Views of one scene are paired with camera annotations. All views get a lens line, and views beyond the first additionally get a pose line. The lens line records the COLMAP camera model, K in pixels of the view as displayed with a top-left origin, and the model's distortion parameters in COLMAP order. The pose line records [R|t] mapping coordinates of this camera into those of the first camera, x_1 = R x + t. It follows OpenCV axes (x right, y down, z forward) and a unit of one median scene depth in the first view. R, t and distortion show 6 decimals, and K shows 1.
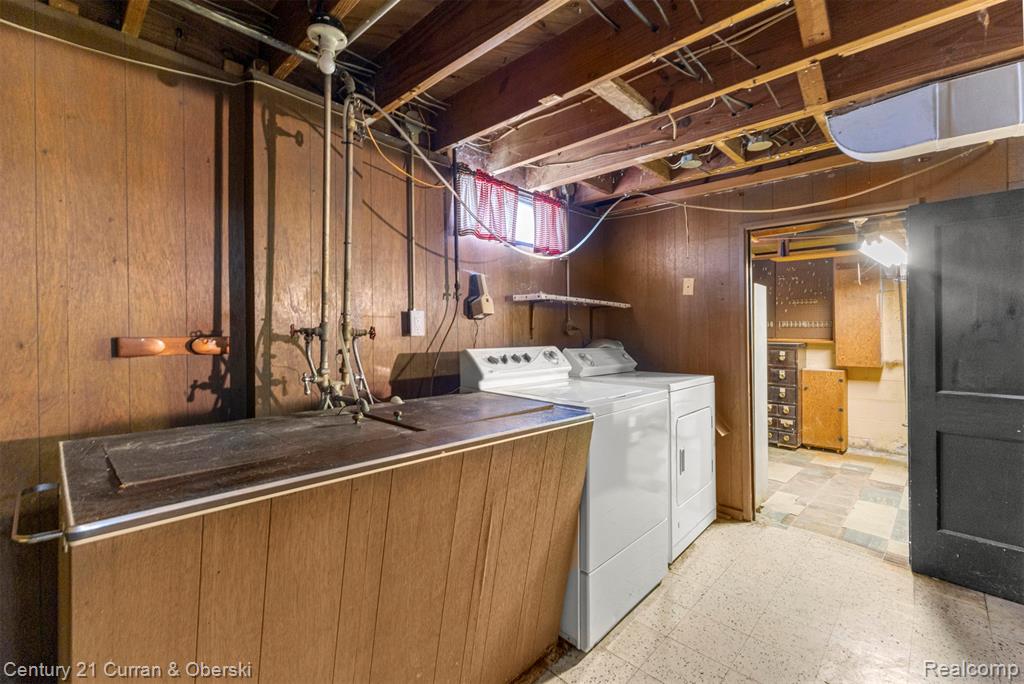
lens RADIAL K [[441.6, 0, 508.8], [0, 441.6, 326.9], [0, 0, 1]] dist [0.011726, -0.003715]
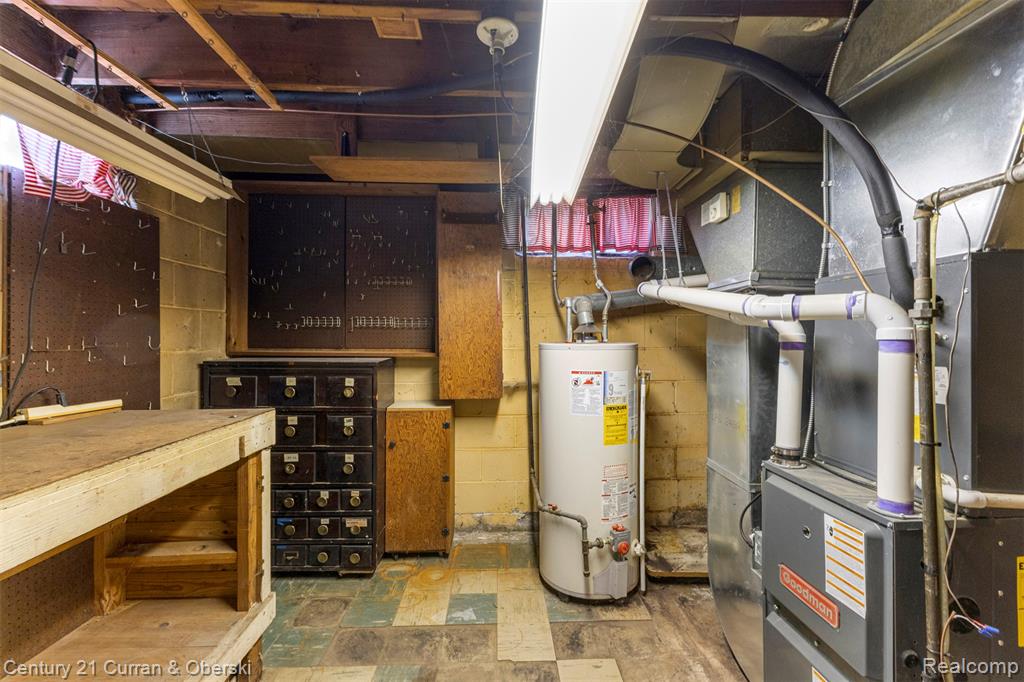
lens RADIAL K [[441.6, 0, 510.6], [0, 441.6, 335.2], [0, 0, 1]] dist [0.011726, -0.003715]
pose [[0.697047, -0.000552, 0.717025, 0.400412], [-0.007835, 0.999934, 0.008386, 0.003578], [-0.716982, -0.011463, 0.696997, 0.547992]]
